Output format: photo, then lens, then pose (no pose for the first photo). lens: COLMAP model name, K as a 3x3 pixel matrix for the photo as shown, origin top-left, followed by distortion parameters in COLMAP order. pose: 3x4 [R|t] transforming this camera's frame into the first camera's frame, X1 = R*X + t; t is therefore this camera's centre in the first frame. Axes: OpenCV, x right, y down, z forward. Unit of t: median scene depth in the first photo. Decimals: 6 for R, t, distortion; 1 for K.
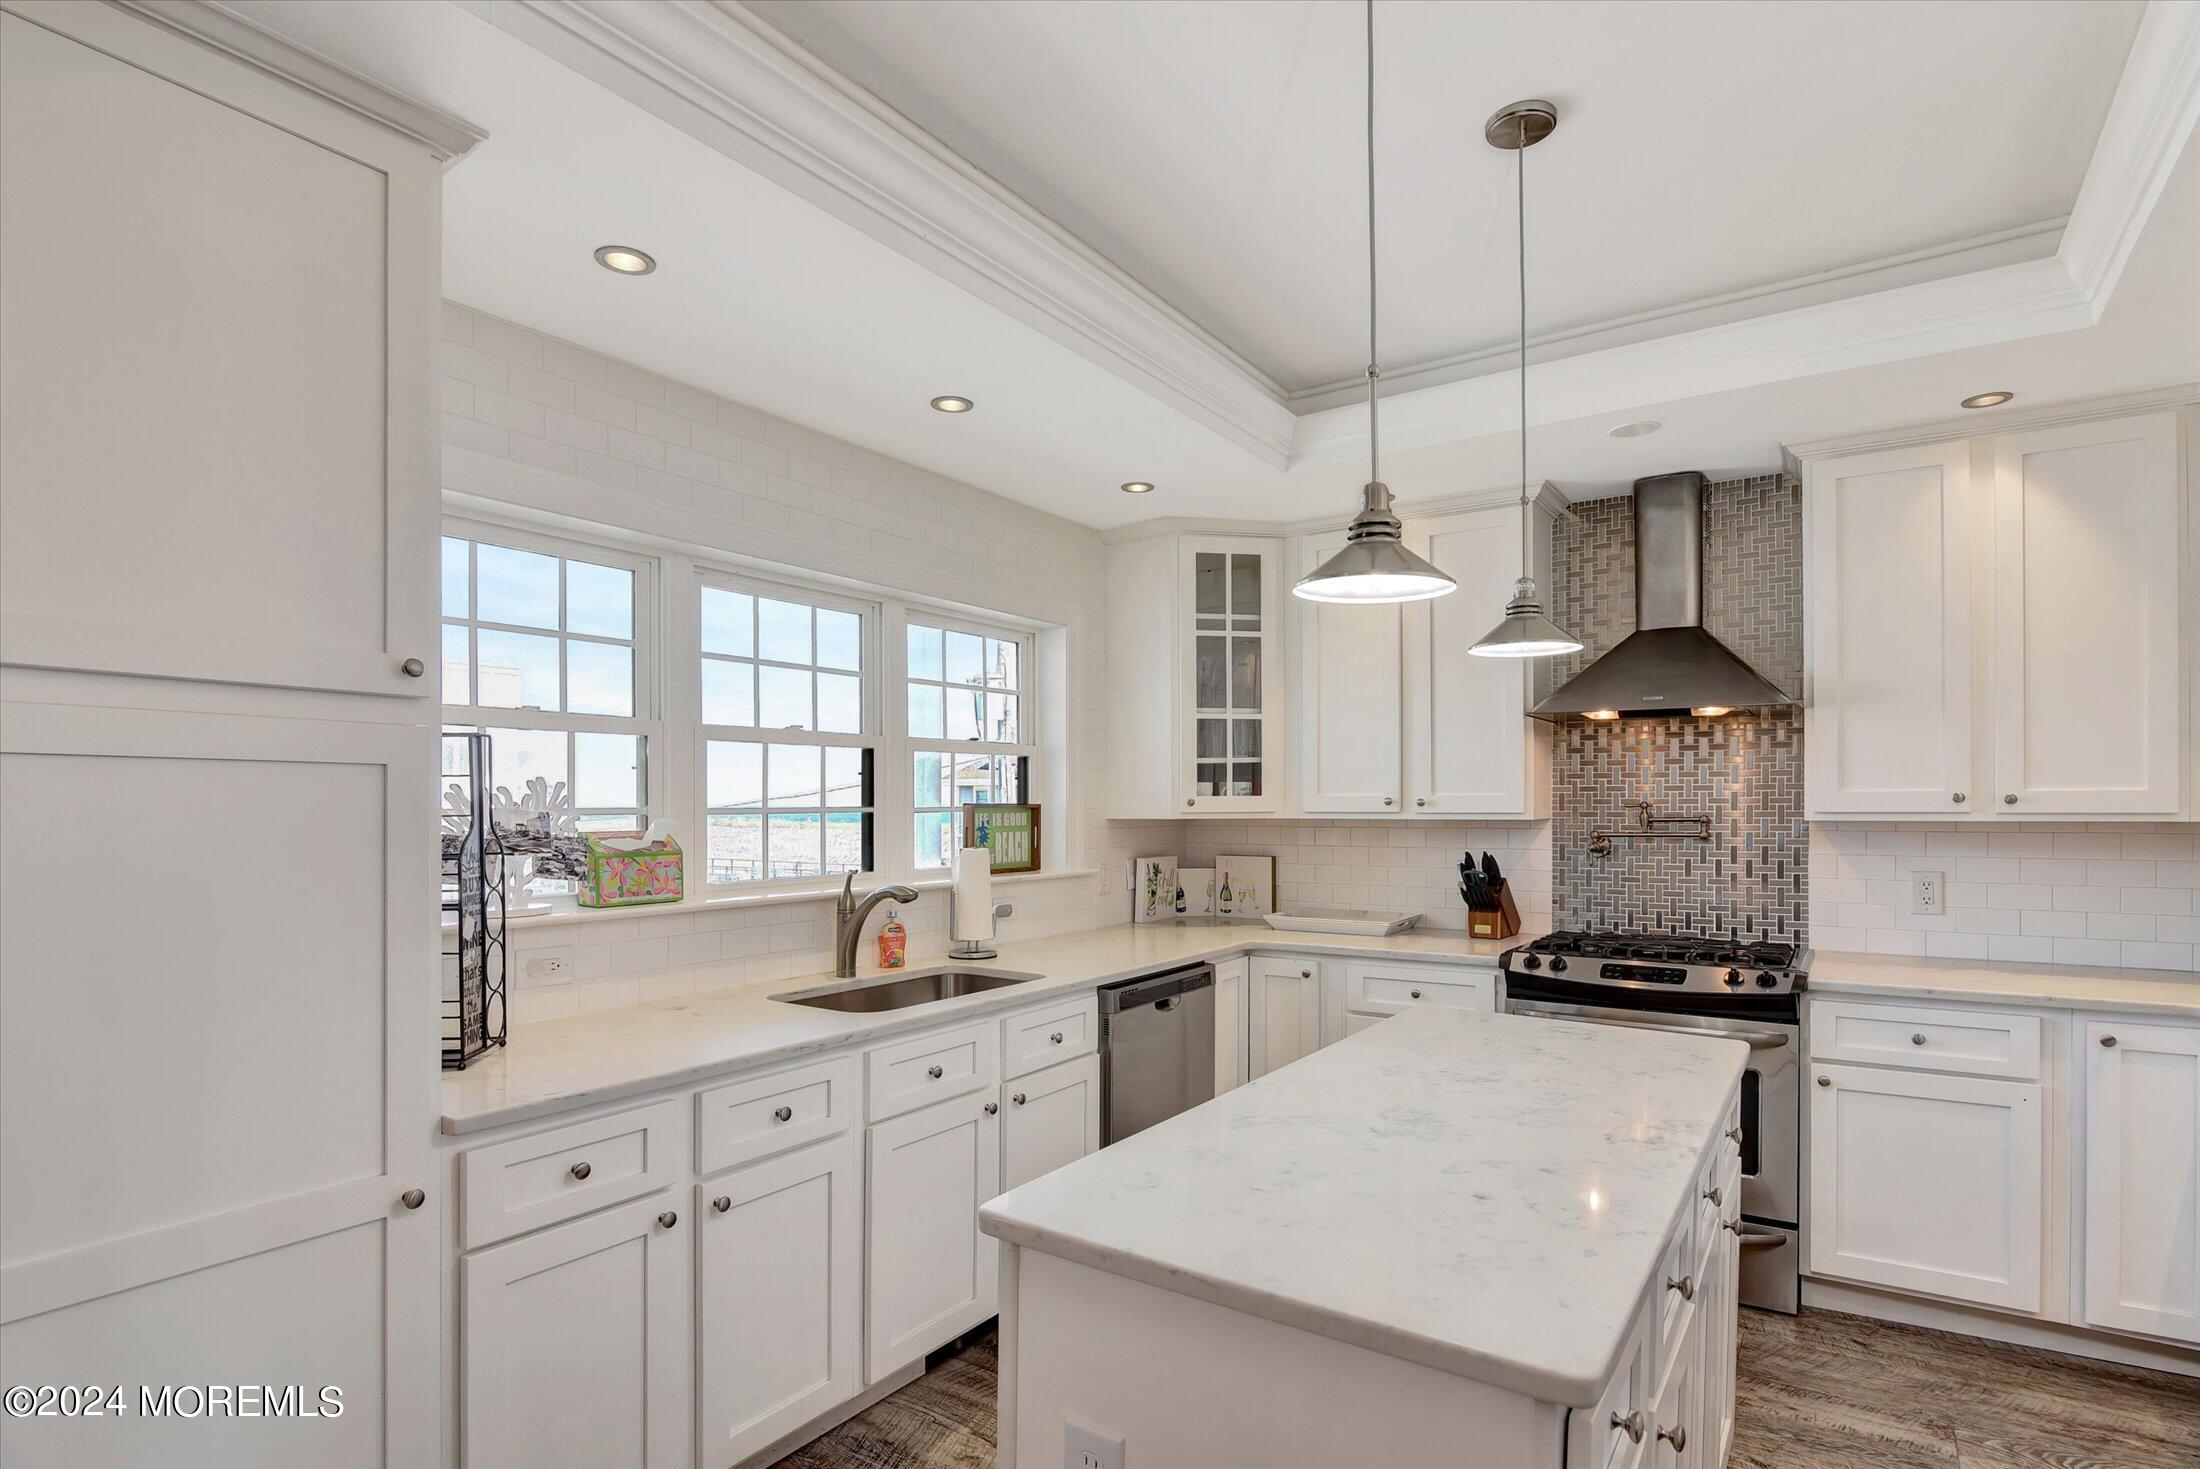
lens RADIAL K [[1133.9, 0, 1118.9], [0, 1133.9, 803.6], [0, 0, 1]] dist [-0.005028, -0.000416]
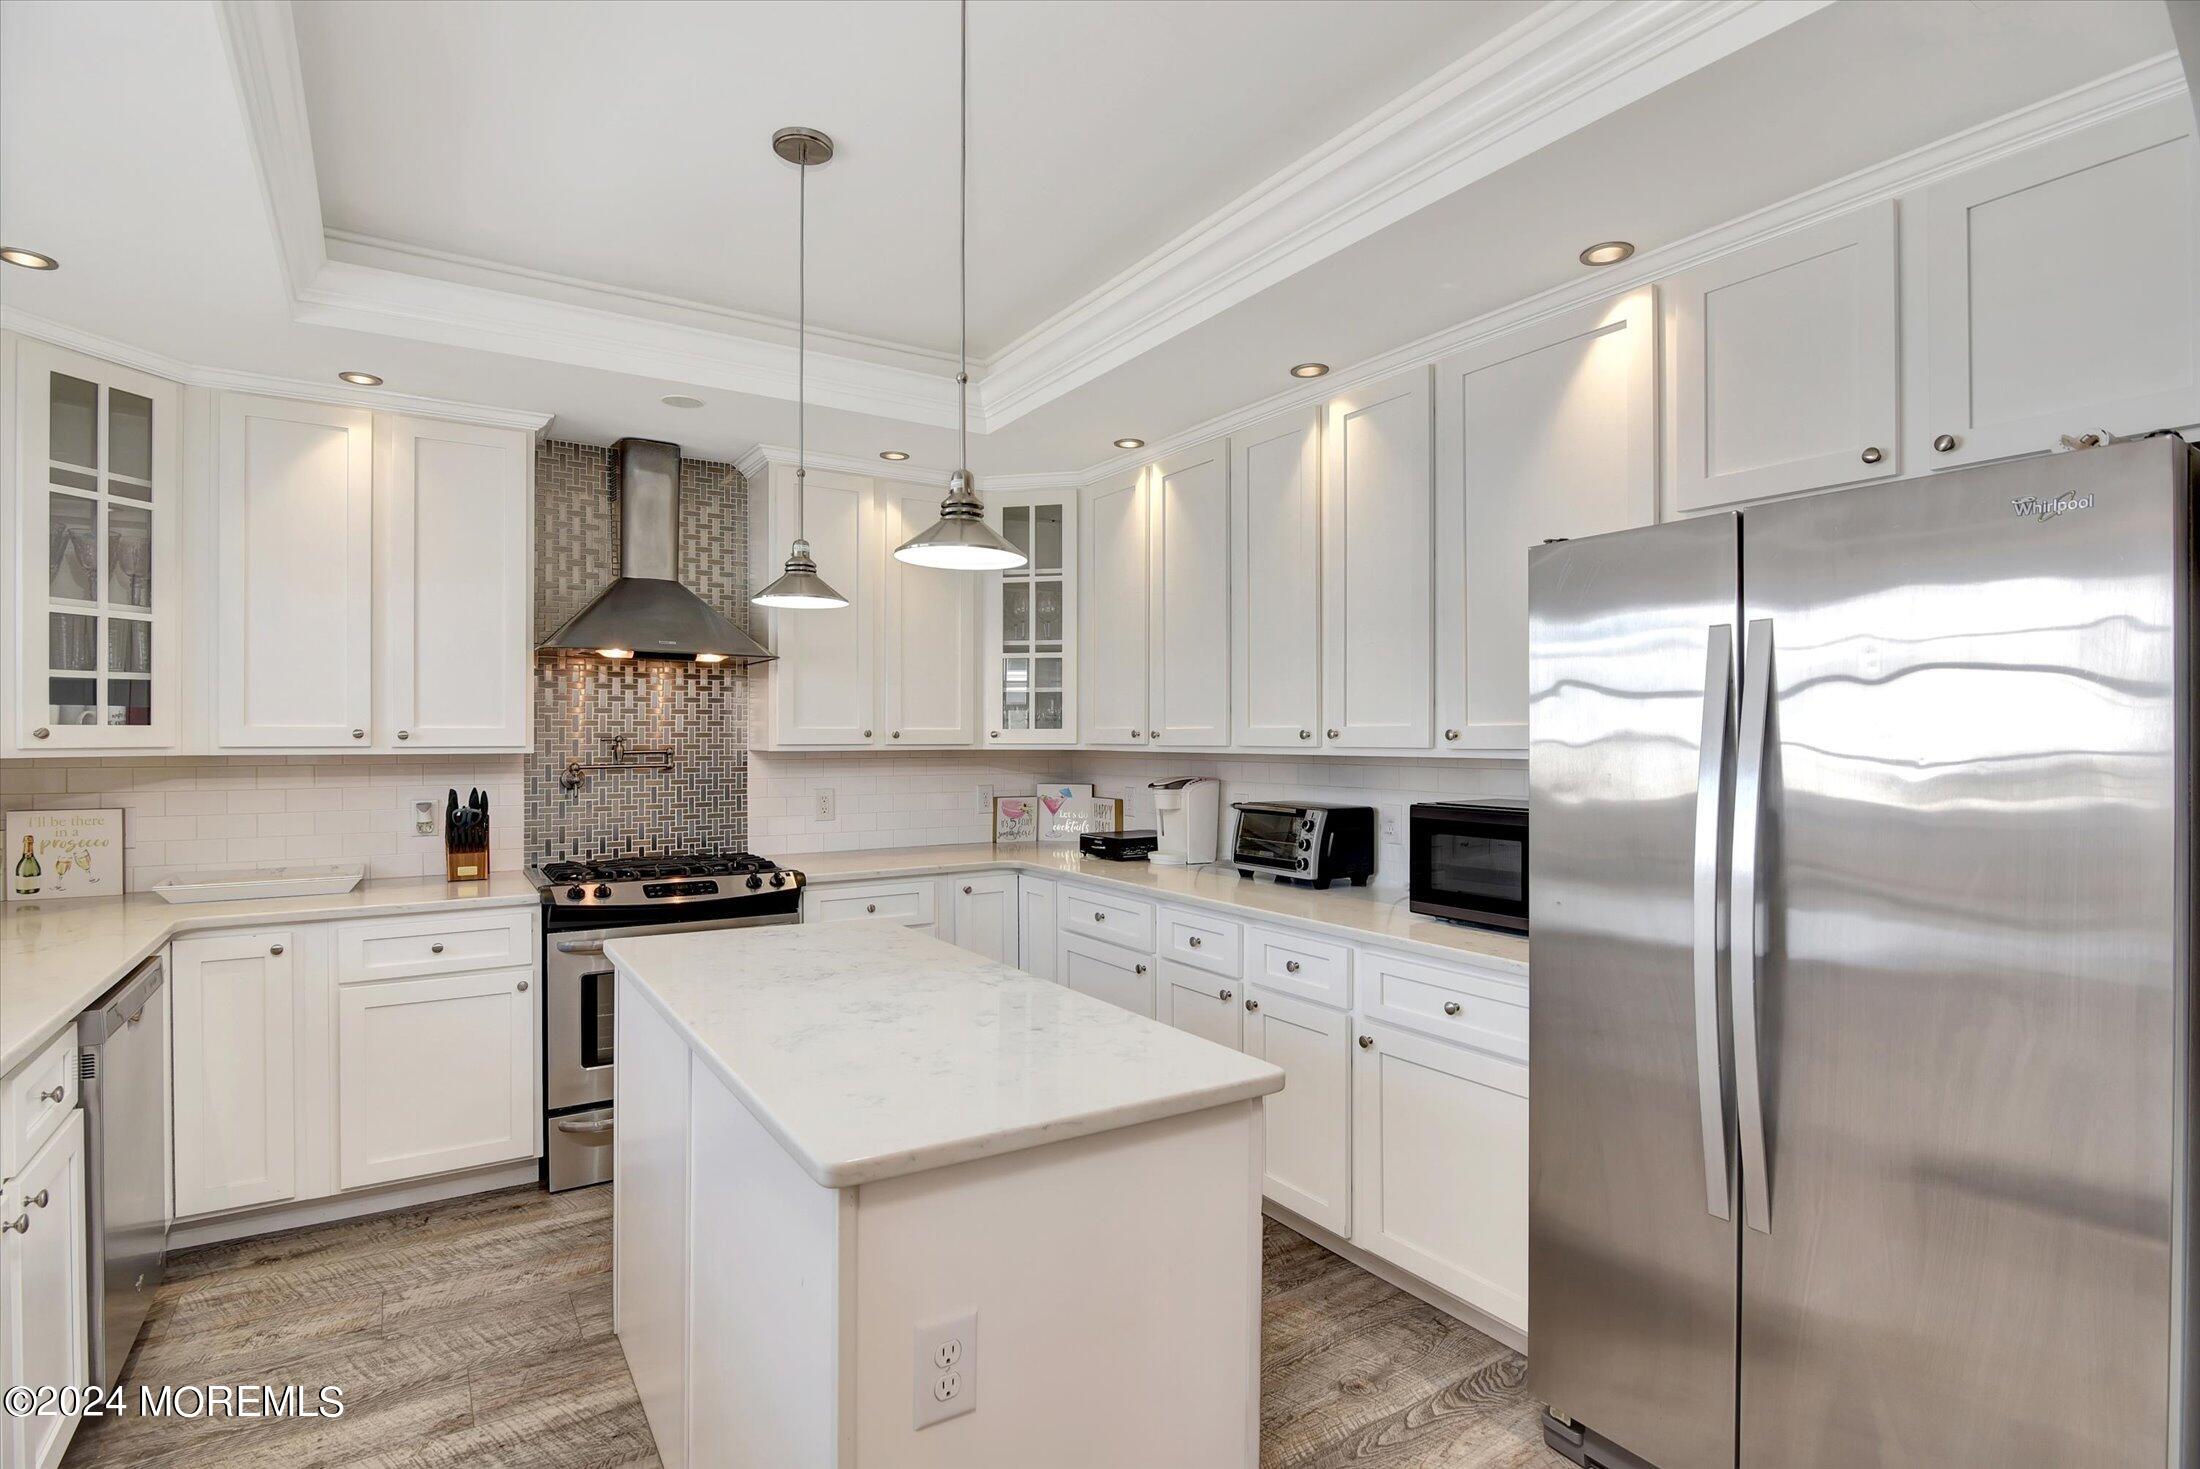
lens RADIAL K [[1097.4, 0, 1108.5], [0, 1097.4, 745.4], [0, 0, 1]] dist [-0.009995, -0.000255]
pose [[0.383038, -0.003475, 0.923726, -0.324888], [-0.001753, 0.999988, 0.004489, 0.002149], [-0.923731, -0.003339, 0.383027, 0.170264]]
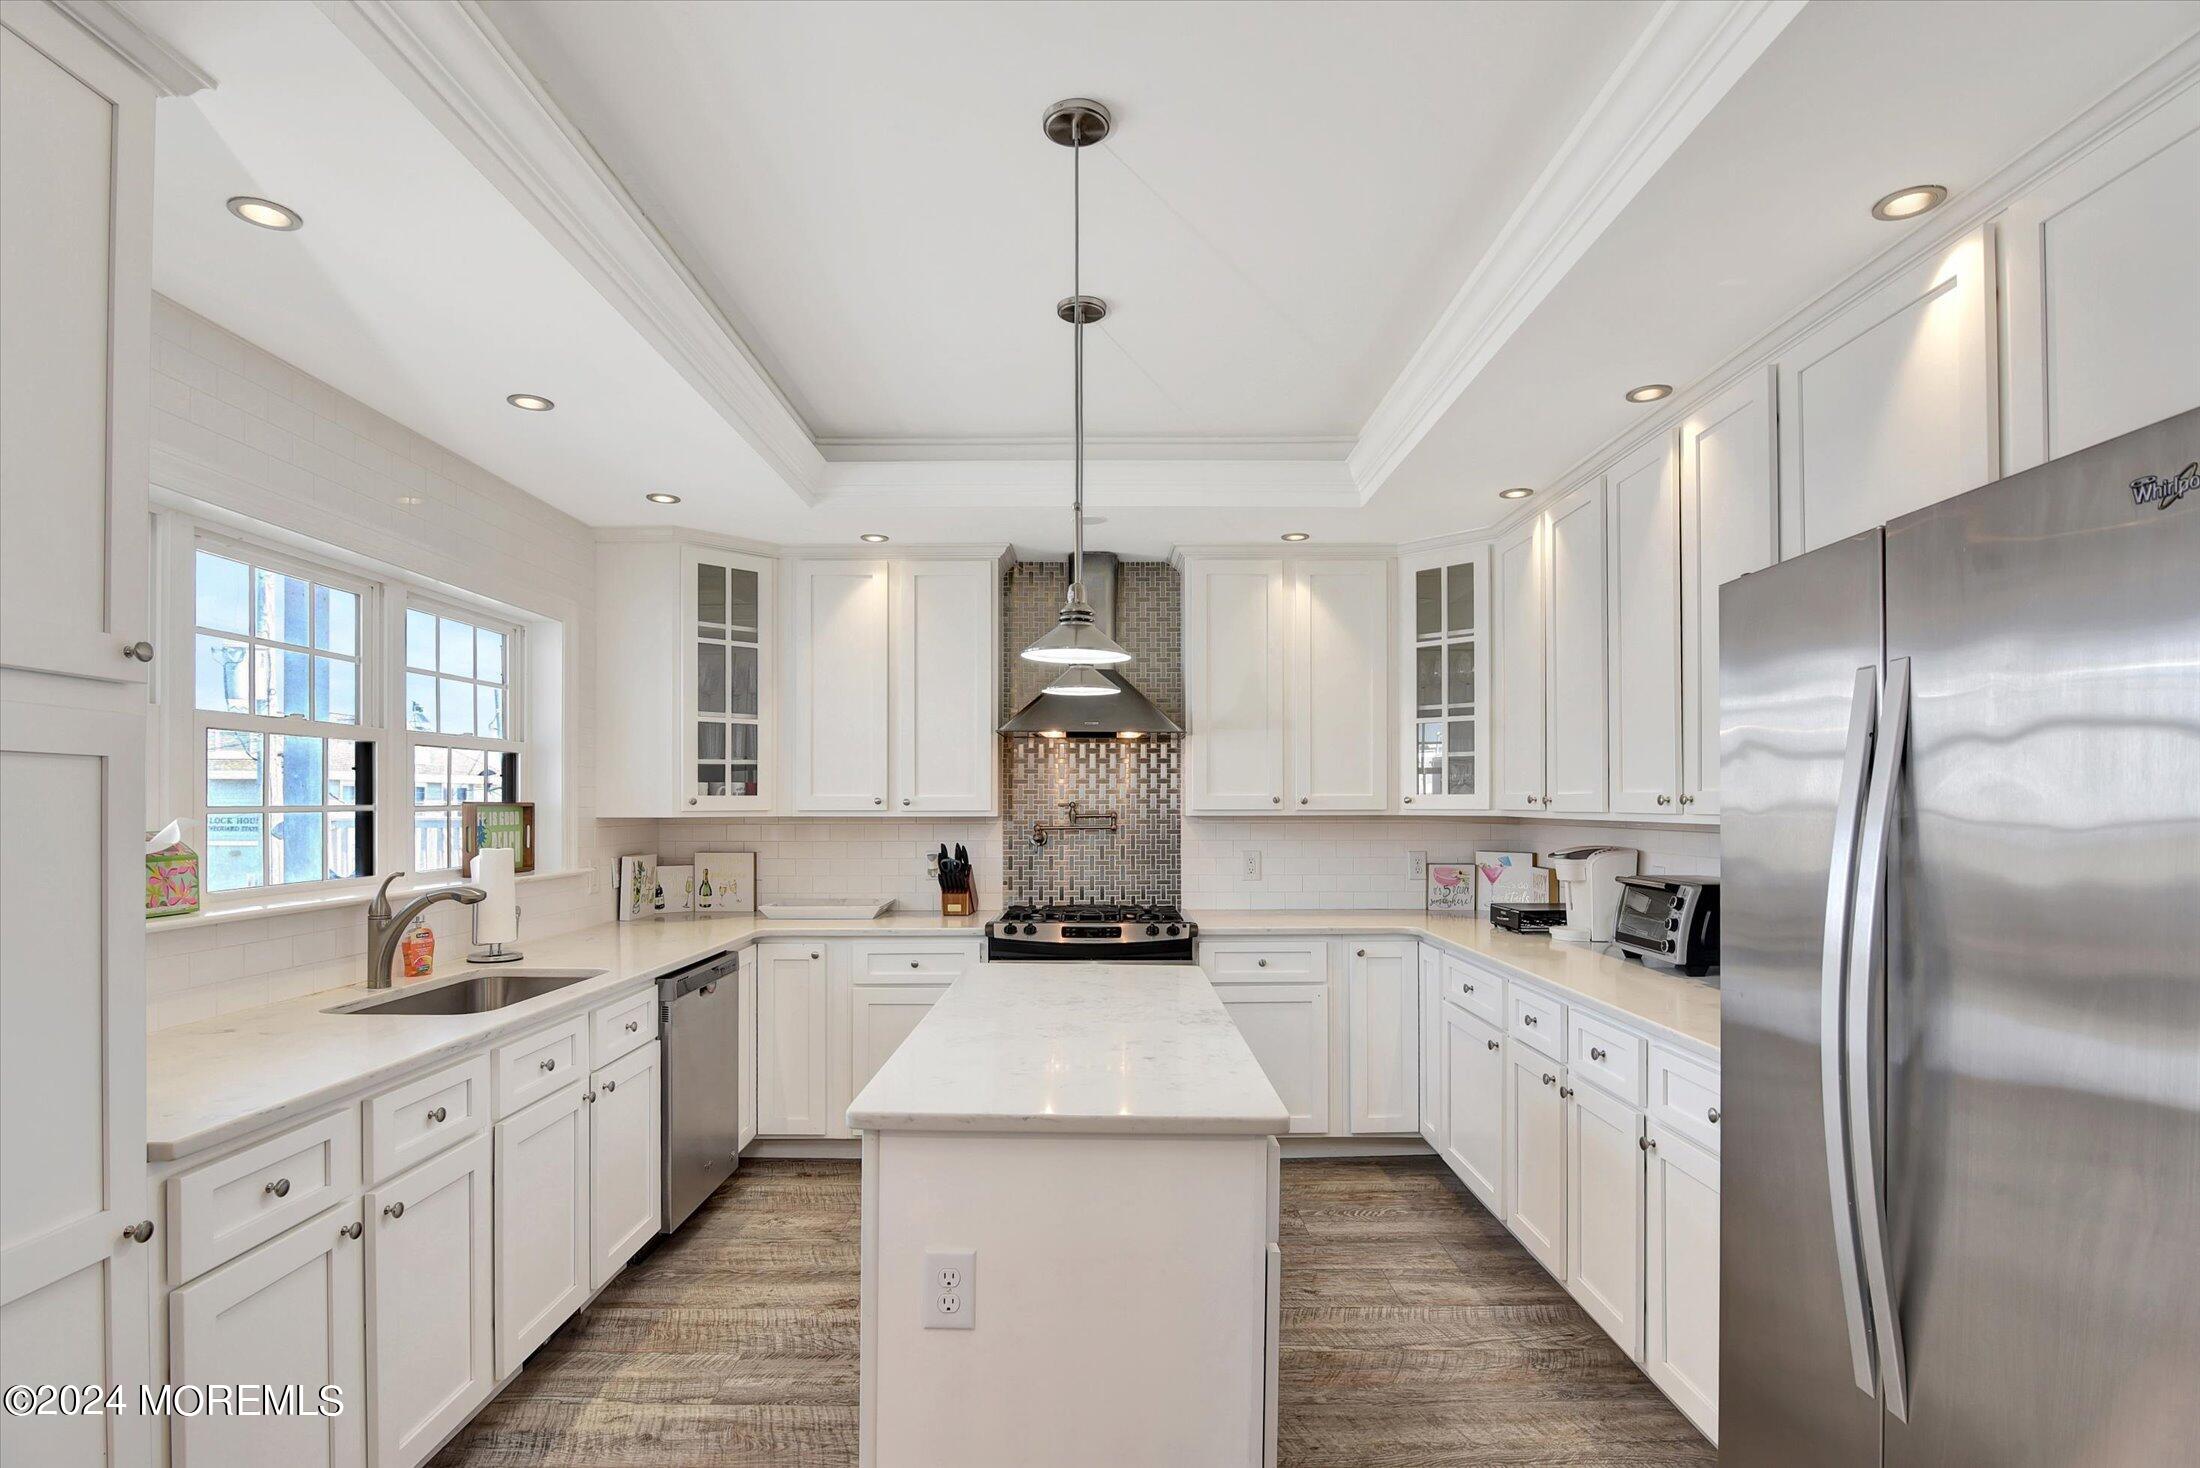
lens RADIAL K [[1133.9, 0, 1118.9], [0, 1133.9, 803.1], [0, 0, 1]] dist [-0.005028, -0.000416]
pose [[0.823727, 0.002442, 0.566982, -0.225856], [-0.001980, 0.999997, -0.001431, 0.001230], [-0.566984, 0.000056, 0.823729, -0.092246]]
